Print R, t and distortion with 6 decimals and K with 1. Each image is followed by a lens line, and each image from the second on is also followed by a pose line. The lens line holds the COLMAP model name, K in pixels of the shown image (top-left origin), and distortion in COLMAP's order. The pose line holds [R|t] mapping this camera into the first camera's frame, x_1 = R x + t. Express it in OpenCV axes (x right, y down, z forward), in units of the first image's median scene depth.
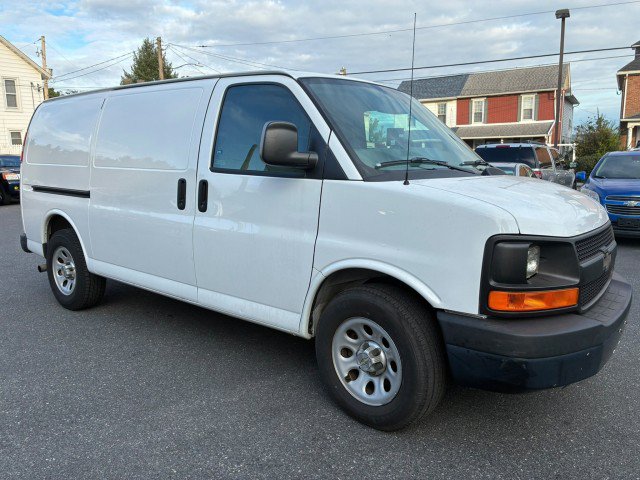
lens RADIAL K [[491.5, 0, 322.2], [0, 491.5, 236.2], [0, 0, 1]] dist [0.053945, -0.074692]
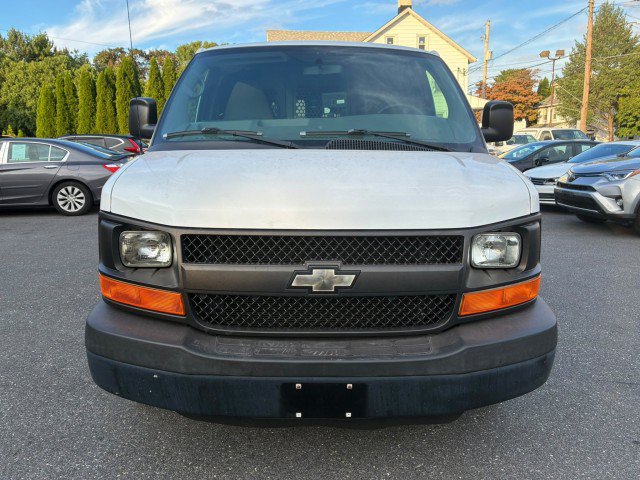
lens RADIAL K [[491.5, 0, 315.5], [0, 491.5, 239.4], [0, 0, 1]] dist [0.053945, -0.074692]
pose [[0.621186, 0.144476, -0.770230, 1.026729], [-0.107011, 0.989290, 0.099263, -0.066881], [0.776322, 0.020762, 0.629994, 0.570881]]
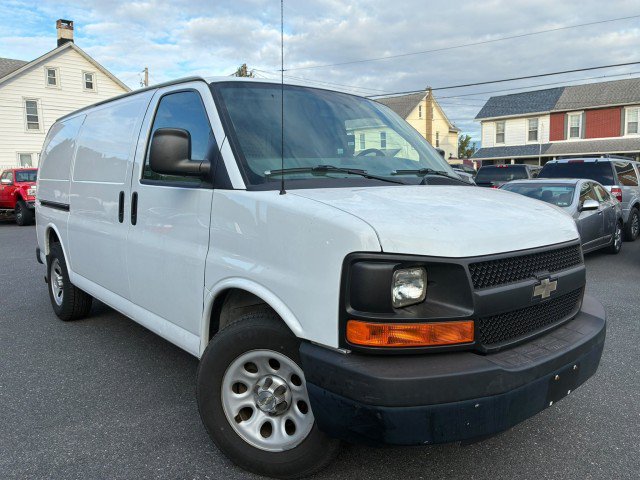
lens RADIAL K [[491.5, 0, 320.2], [0, 491.5, 235.7], [0, 0, 1]] dist [0.053945, -0.074692]
pose [[0.982909, 0.015367, -0.183450, 0.350299], [-0.022813, 0.998996, -0.038547, 0.001297], [0.182674, 0.042073, 0.982273, 0.134524]]
